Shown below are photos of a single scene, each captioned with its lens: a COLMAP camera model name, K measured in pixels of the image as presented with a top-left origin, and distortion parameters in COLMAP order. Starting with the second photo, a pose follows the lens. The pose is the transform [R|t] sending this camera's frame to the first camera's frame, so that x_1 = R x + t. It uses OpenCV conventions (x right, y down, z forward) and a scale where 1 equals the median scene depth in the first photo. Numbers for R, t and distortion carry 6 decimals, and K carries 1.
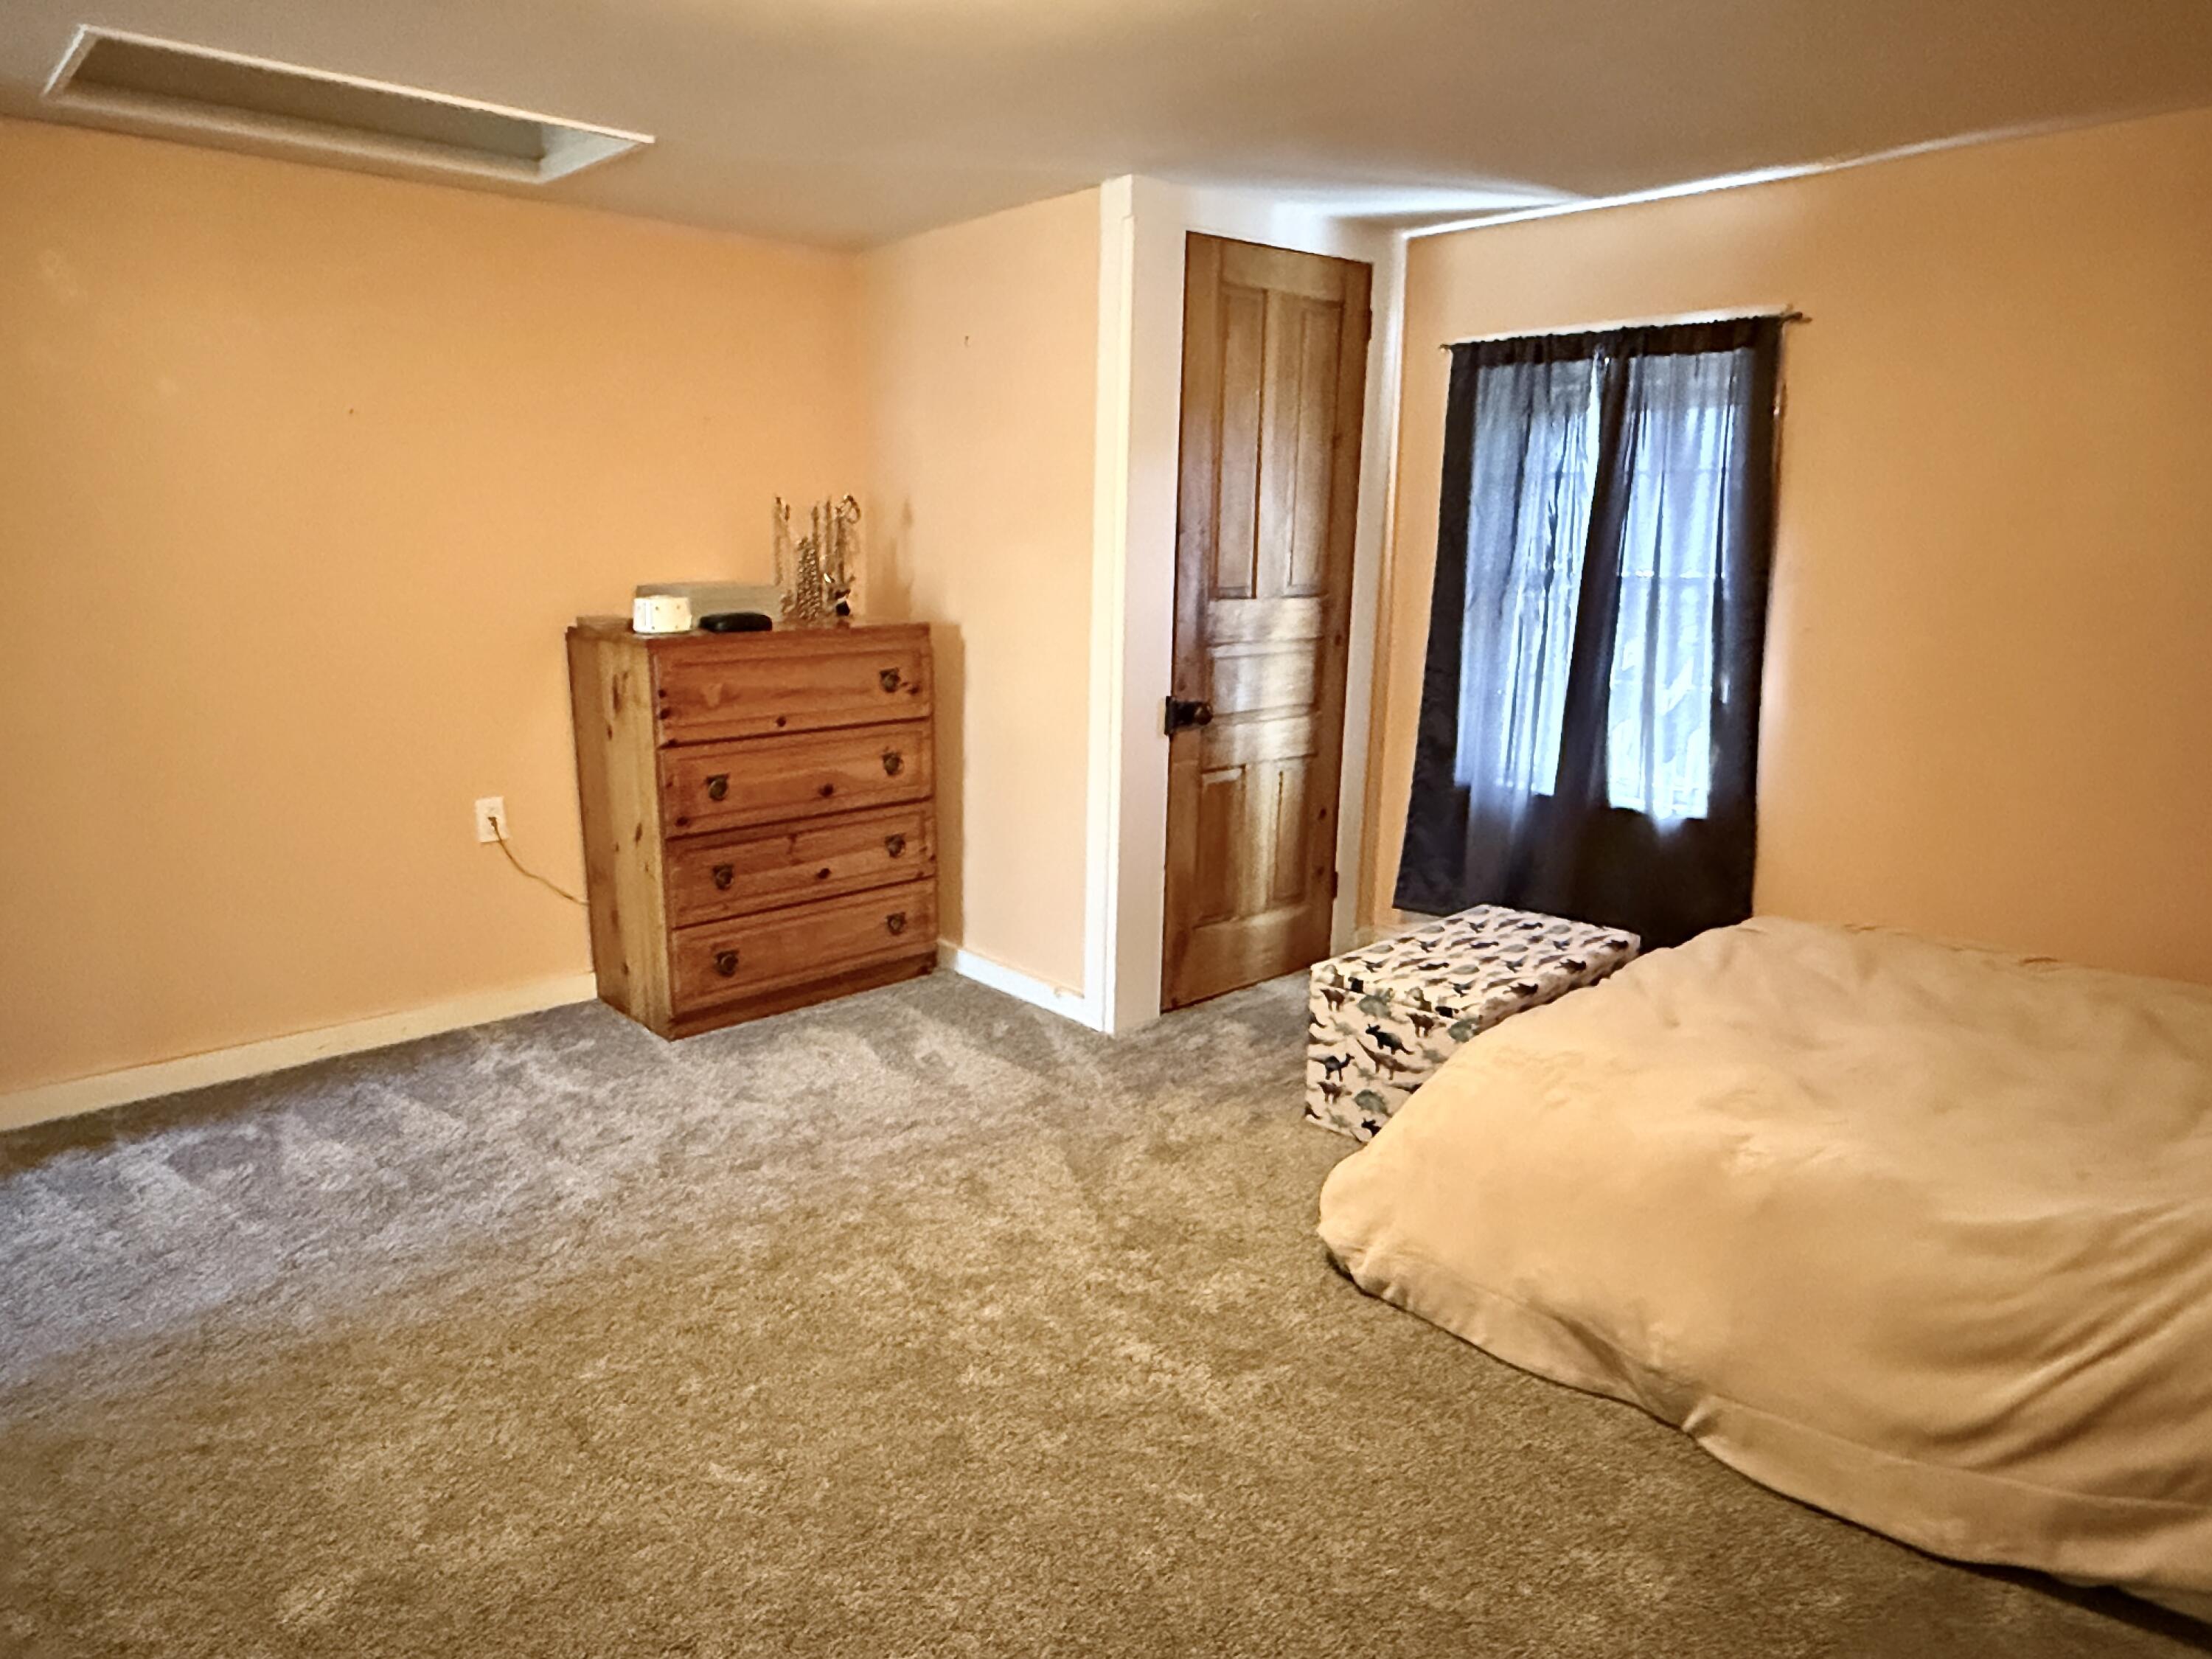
lens RADIAL K [[1401.8, 0, 1097.8], [0, 1401.8, 837.0], [0, 0, 1]] dist [0.002252, -0.002381]
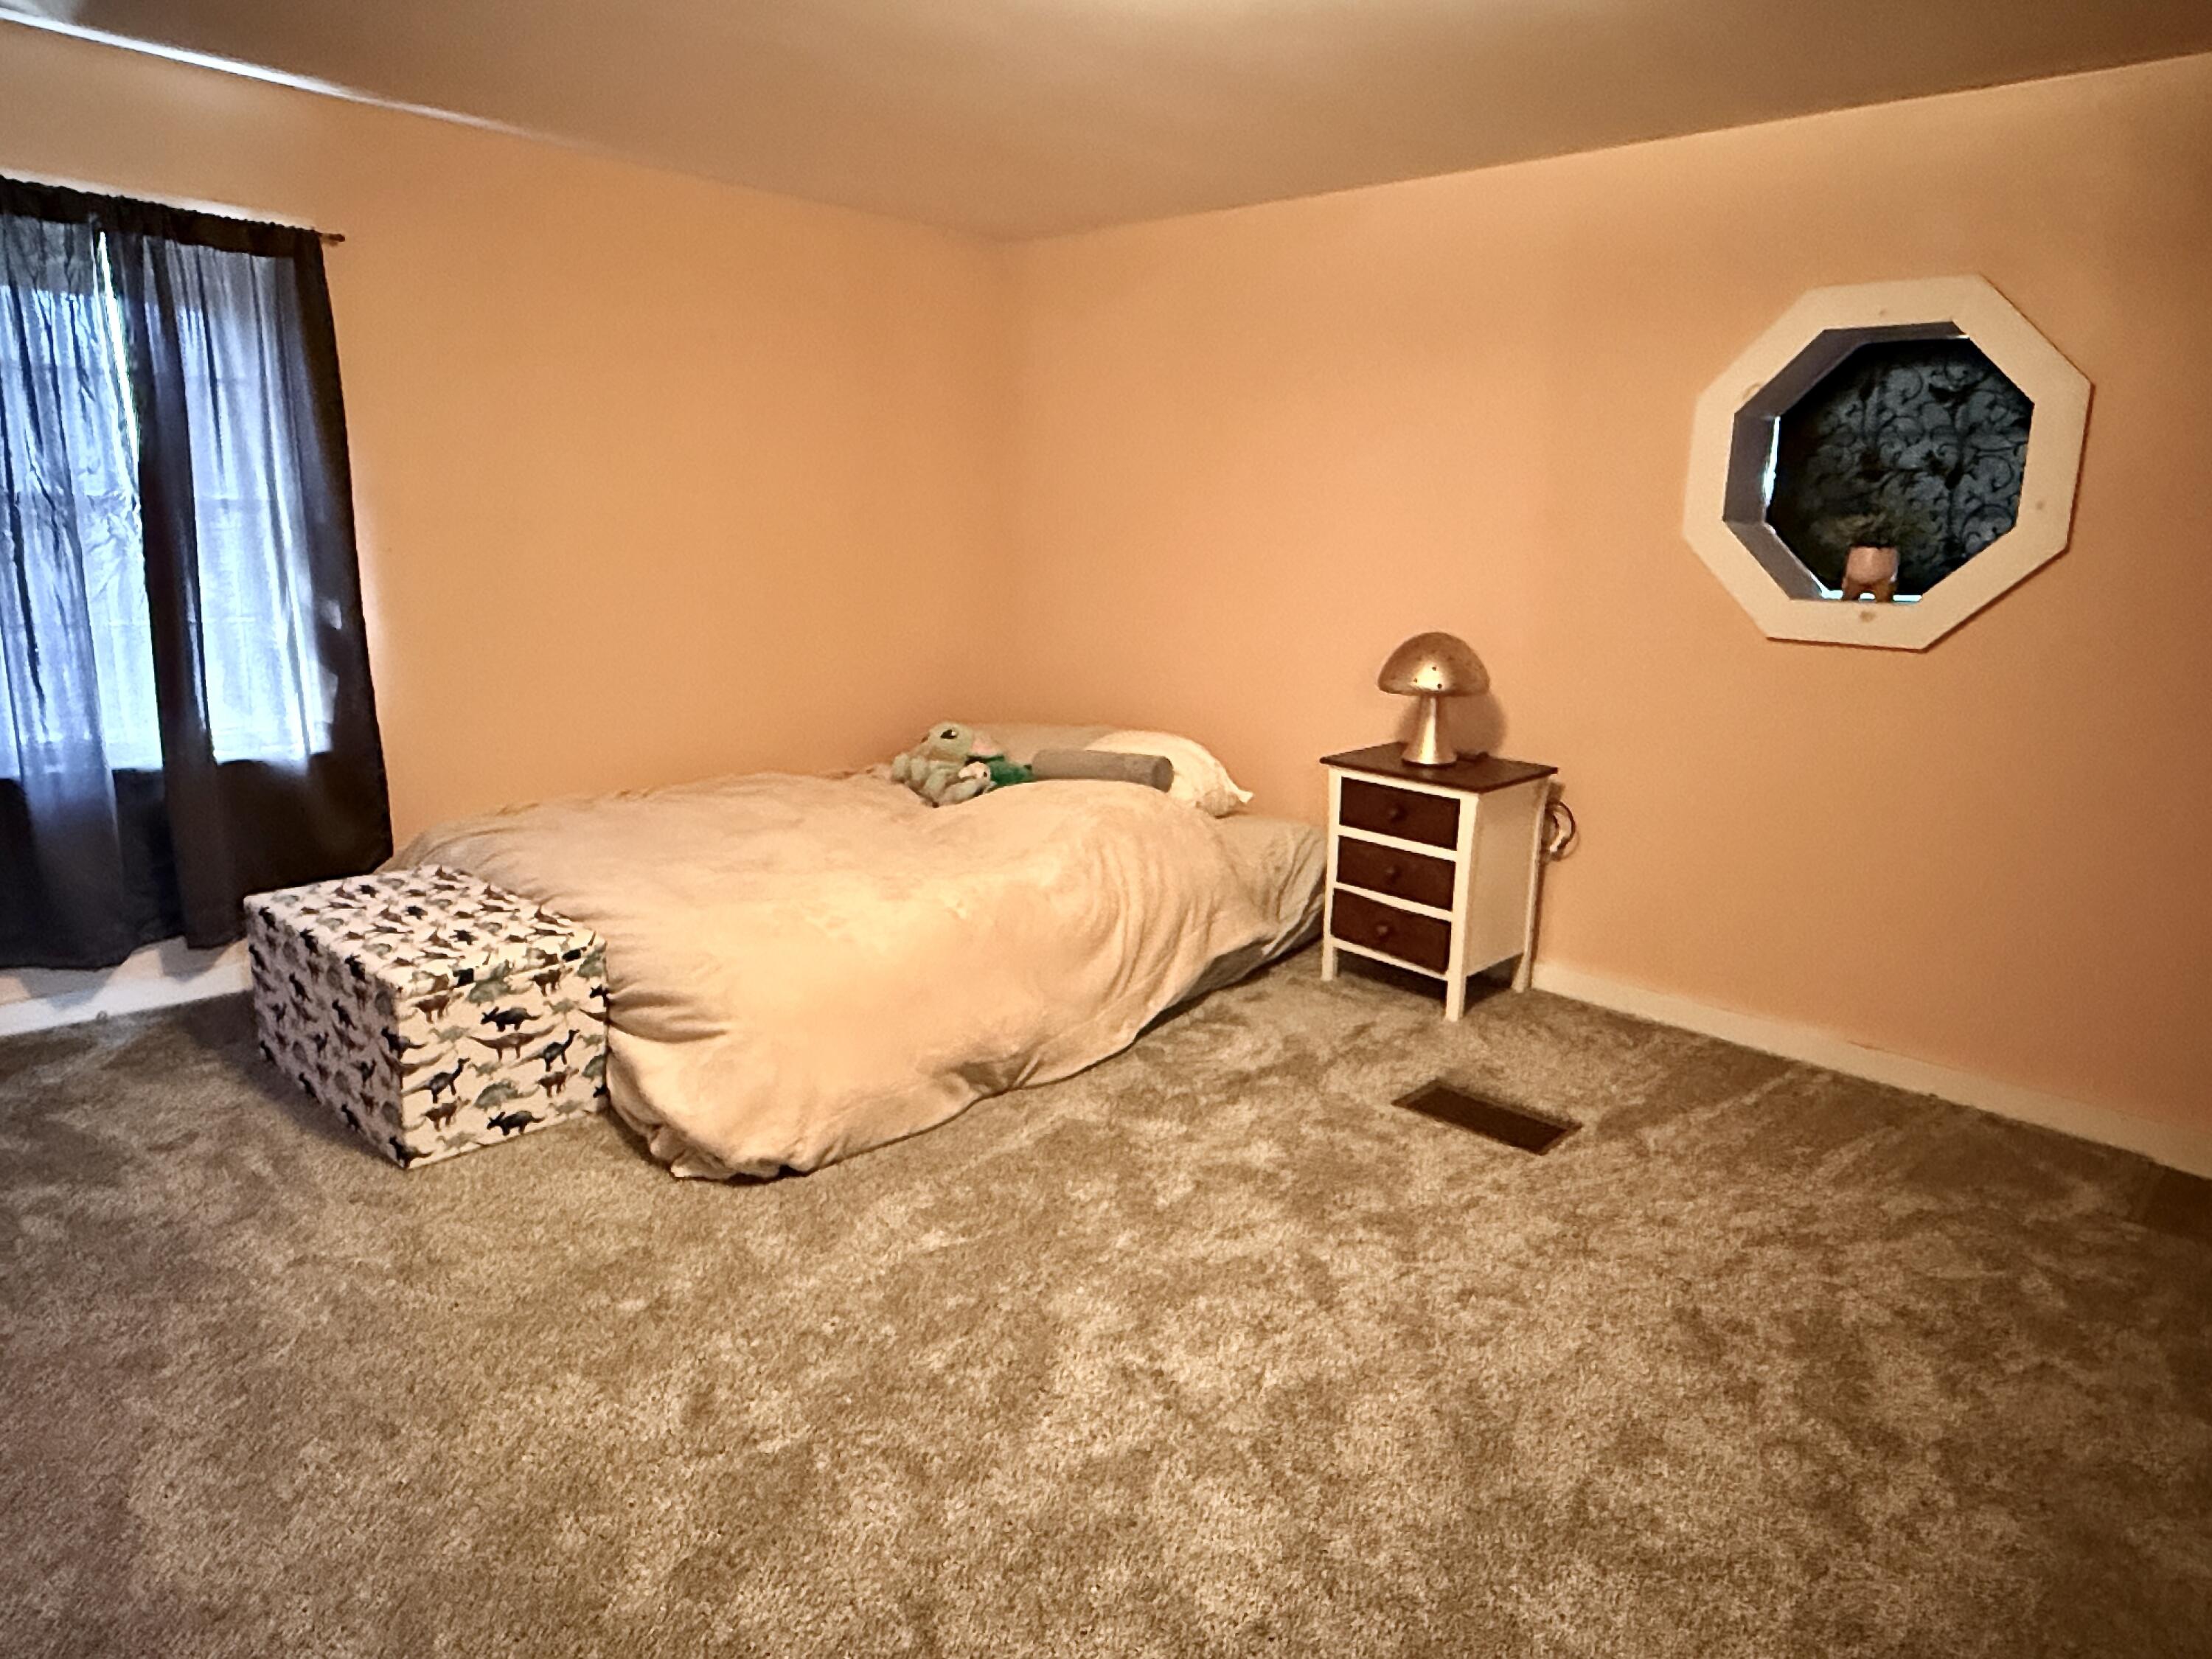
lens RADIAL K [[1401.8, 0, 1095.5], [0, 1401.8, 830.8], [0, 0, 1]] dist [0.002252, -0.002381]
pose [[-0.054516, -0.234028, 0.970700, -0.656795], [0.173887, 0.955066, 0.240025, -0.121310], [-0.983255, 0.181877, -0.011372, 0.600693]]
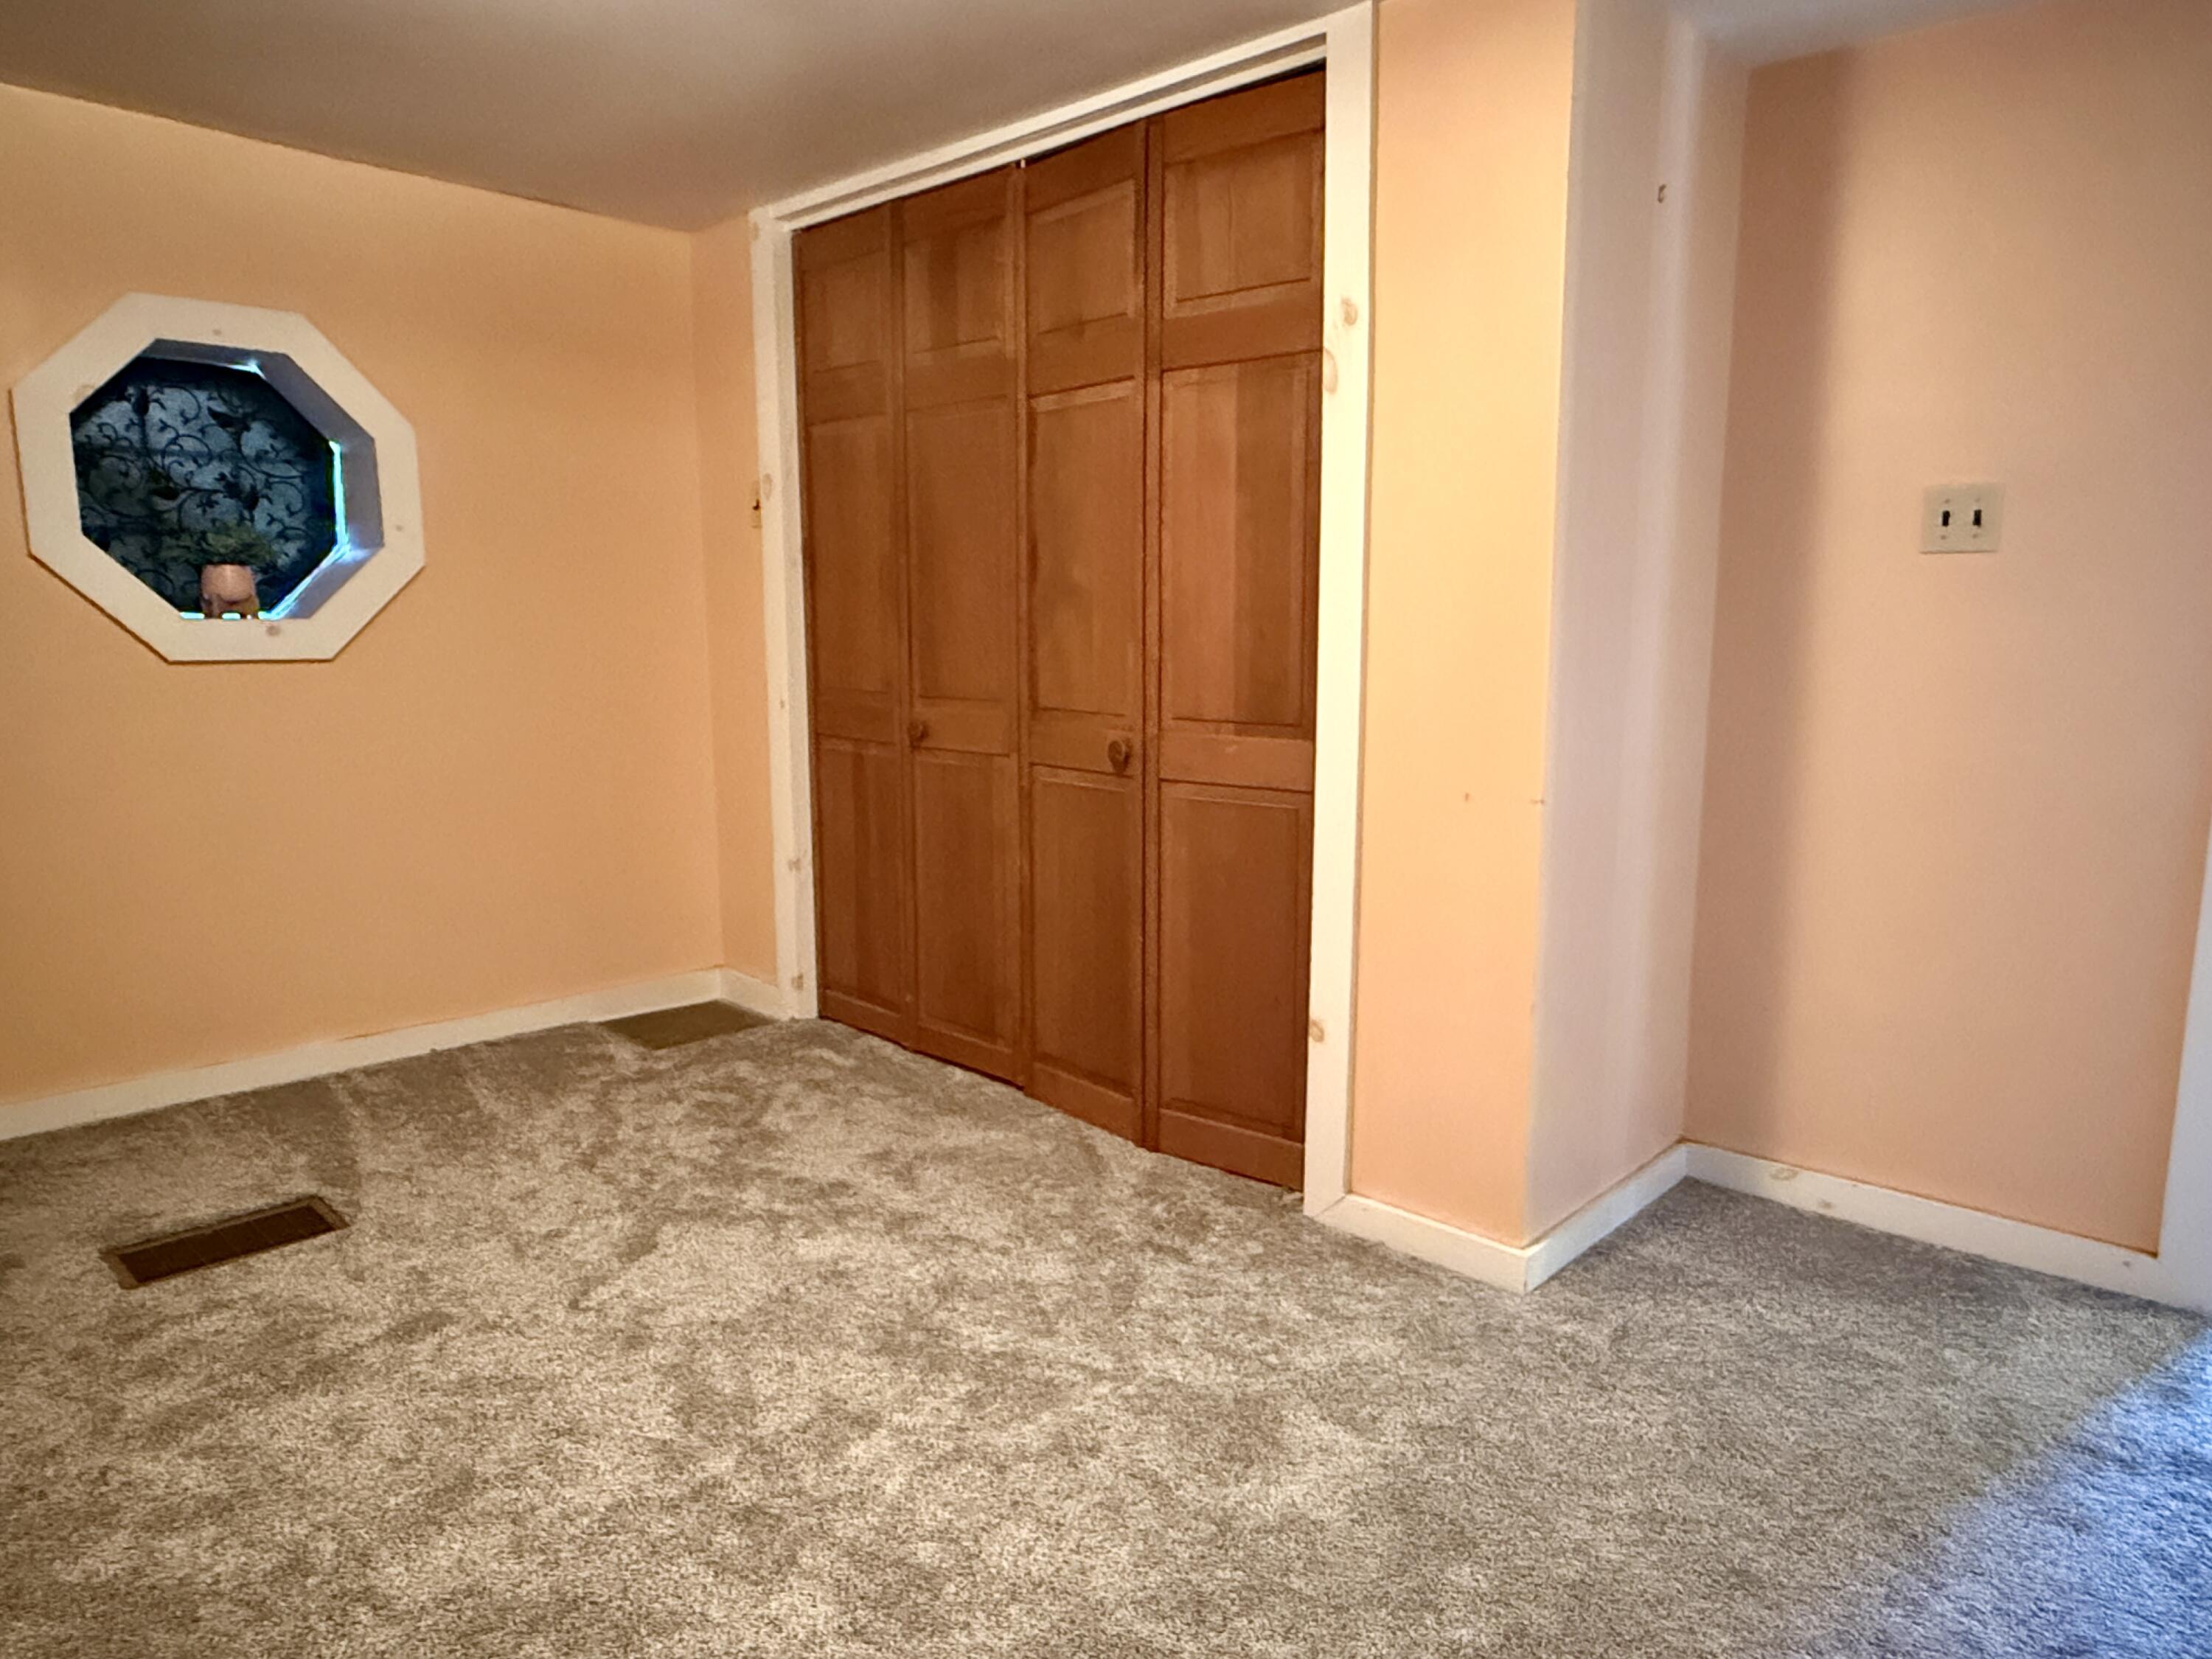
lens RADIAL K [[1401.8, 0, 1099.7], [0, 1401.8, 829.2], [0, 0, 1]] dist [0.002252, -0.002381]
pose [[-0.997815, -0.003735, -0.065957, -0.242428], [-0.025930, 0.940423, 0.339016, -0.155572], [0.060761, 0.339986, -0.938466, 1.035459]]
